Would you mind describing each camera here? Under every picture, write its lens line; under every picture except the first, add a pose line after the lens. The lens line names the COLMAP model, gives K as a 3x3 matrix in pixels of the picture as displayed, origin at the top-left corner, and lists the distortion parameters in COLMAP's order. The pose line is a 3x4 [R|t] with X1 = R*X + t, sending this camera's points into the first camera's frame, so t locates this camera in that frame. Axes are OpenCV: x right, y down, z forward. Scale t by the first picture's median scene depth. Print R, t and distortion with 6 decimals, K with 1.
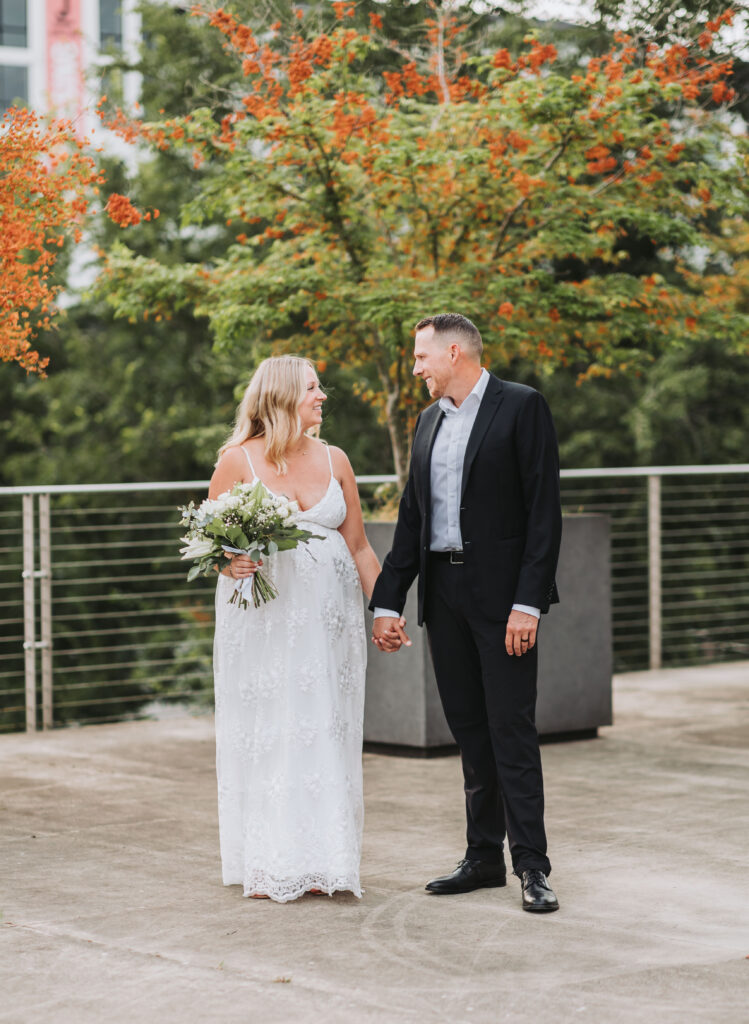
lens RADIAL K [[2705.3, 0, 343.9], [0, 2705.3, 514.8], [0, 0, 1]] dist [0.526568, -0.362409]
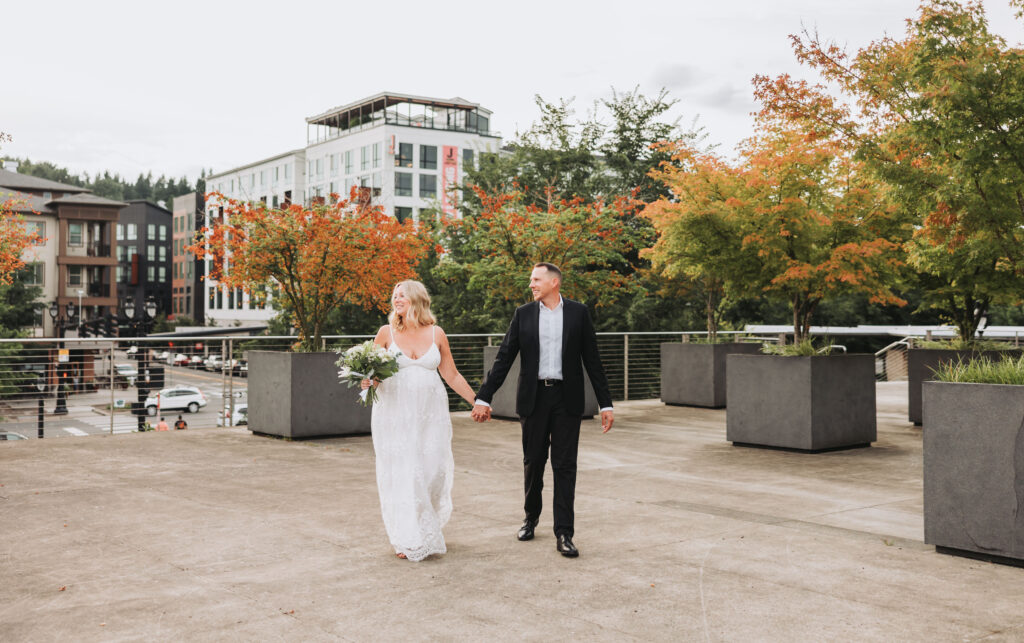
lens RADIAL K [[1138.8, 0, 552.1], [0, 1138.8, 304.6], [0, 0, 1]] dist [-0.007655, 0.008669]
pose [[0.999784, 0.011548, -0.017302, 0.062344], [-0.012254, 0.999073, -0.041259, 0.005372], [0.016809, 0.041462, 0.998999, -0.276899]]
